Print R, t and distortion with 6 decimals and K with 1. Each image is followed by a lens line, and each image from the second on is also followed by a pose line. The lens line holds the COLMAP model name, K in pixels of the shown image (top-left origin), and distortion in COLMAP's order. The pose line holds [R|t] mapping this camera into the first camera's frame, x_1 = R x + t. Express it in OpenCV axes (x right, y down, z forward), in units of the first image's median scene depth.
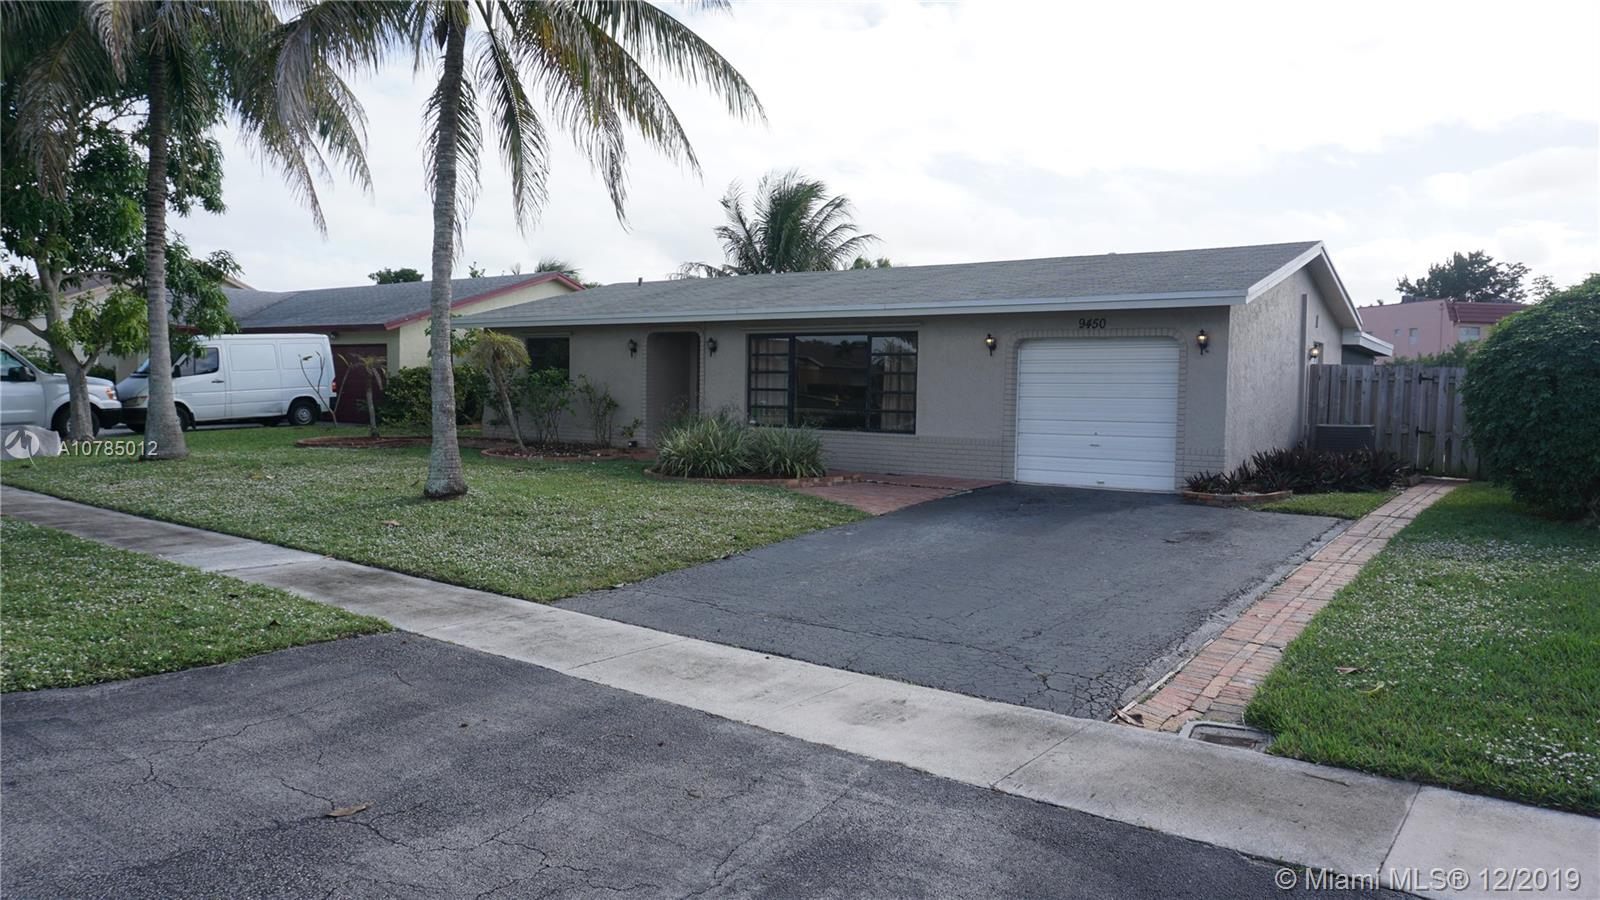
lens RADIAL K [[1097.0, 0, 800.0], [0, 1097.0, 450.0], [0, 0, 1]] dist [-0.038510, 0.006311]
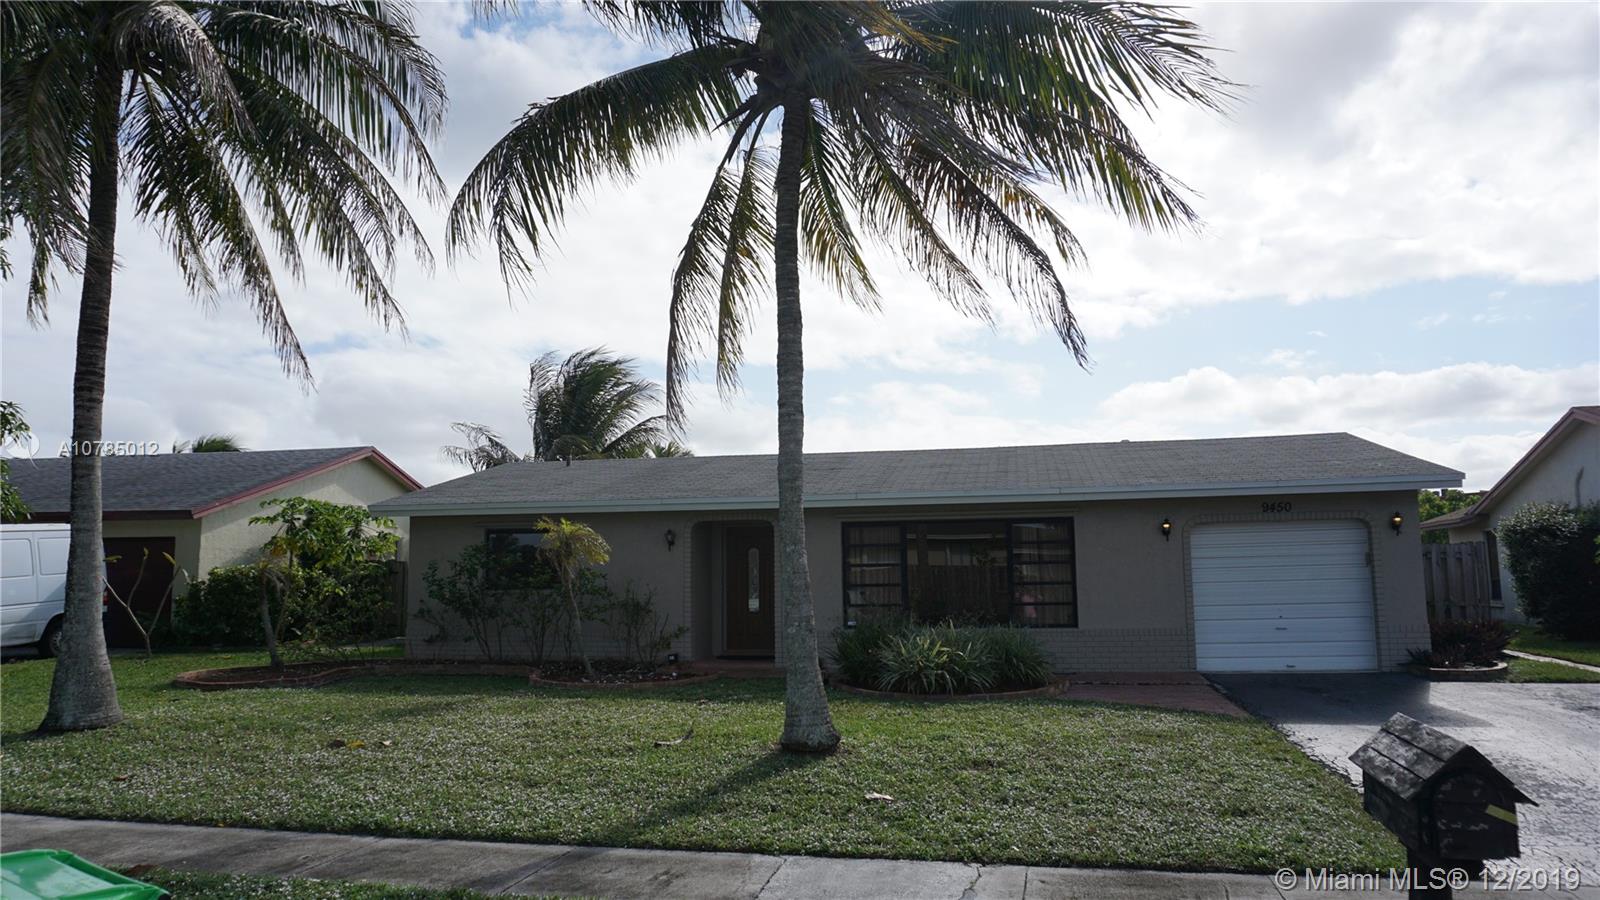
lens RADIAL K [[1097.0, 0, 800.0], [0, 1097.0, 450.0], [0, 0, 1]] dist [-0.038510, 0.006311]
pose [[0.898430, 0.023527, 0.438486, -0.515935], [0.052764, 0.985545, -0.160990, -0.025788], [-0.435935, 0.167775, 0.884201, 0.261568]]
